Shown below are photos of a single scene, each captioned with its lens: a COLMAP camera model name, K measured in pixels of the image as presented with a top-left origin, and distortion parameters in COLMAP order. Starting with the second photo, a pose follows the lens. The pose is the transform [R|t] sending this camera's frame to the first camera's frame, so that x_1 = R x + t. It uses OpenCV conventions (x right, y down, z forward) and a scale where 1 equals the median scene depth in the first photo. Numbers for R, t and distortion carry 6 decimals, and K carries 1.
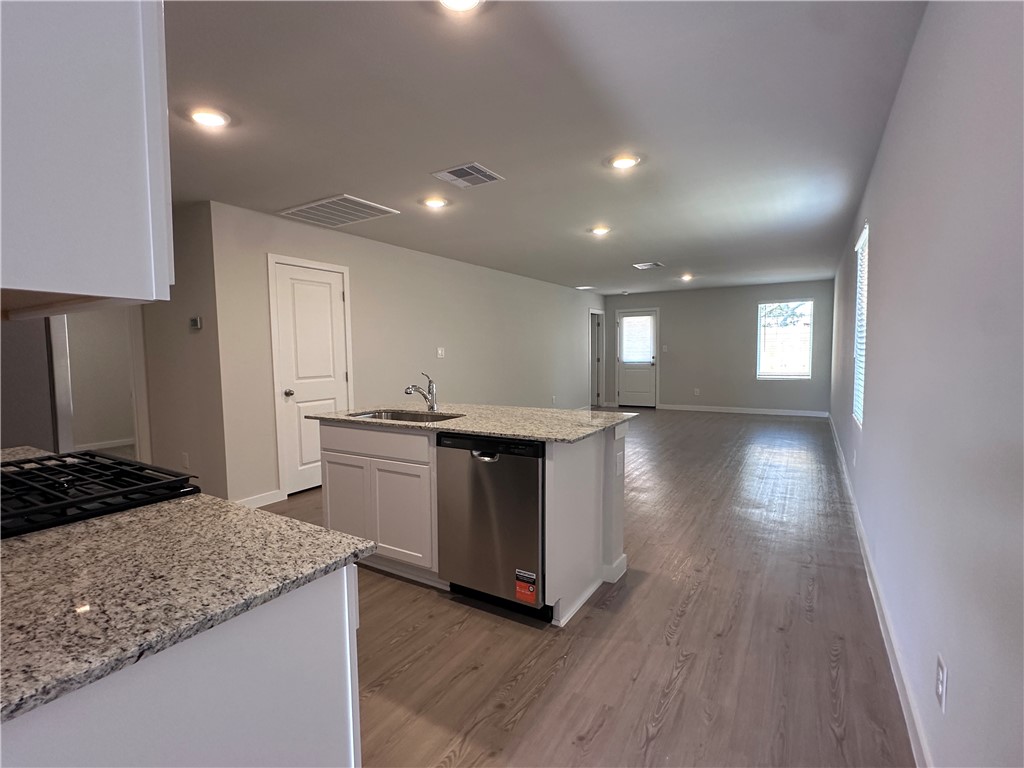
lens RADIAL K [[488.9, 0, 508.0], [0, 488.9, 384.8], [0, 0, 1]] dist [-0.000561, -0.000208]
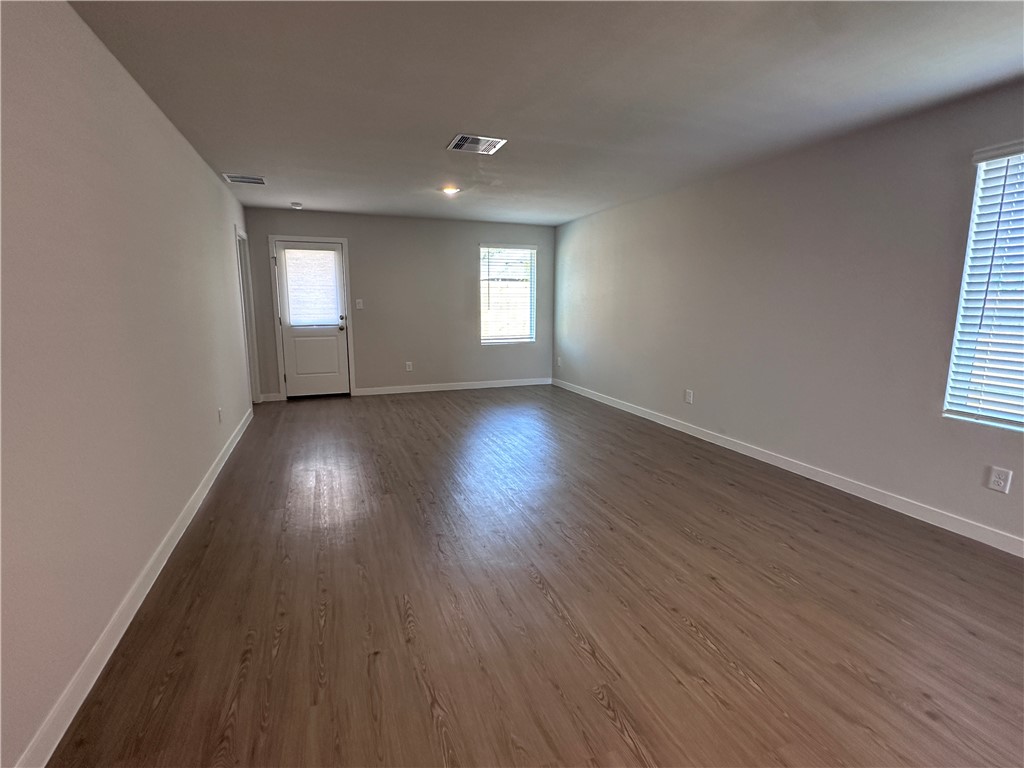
lens RADIAL K [[488.9, 0, 512.8], [0, 488.9, 383.1], [0, 0, 1]] dist [-0.000561, -0.000208]
pose [[0.606977, -0.118211, 0.785879, -0.080460], [0.042320, 0.992280, 0.116572, -0.036004], [-0.793592, -0.037498, 0.607294, 0.435227]]
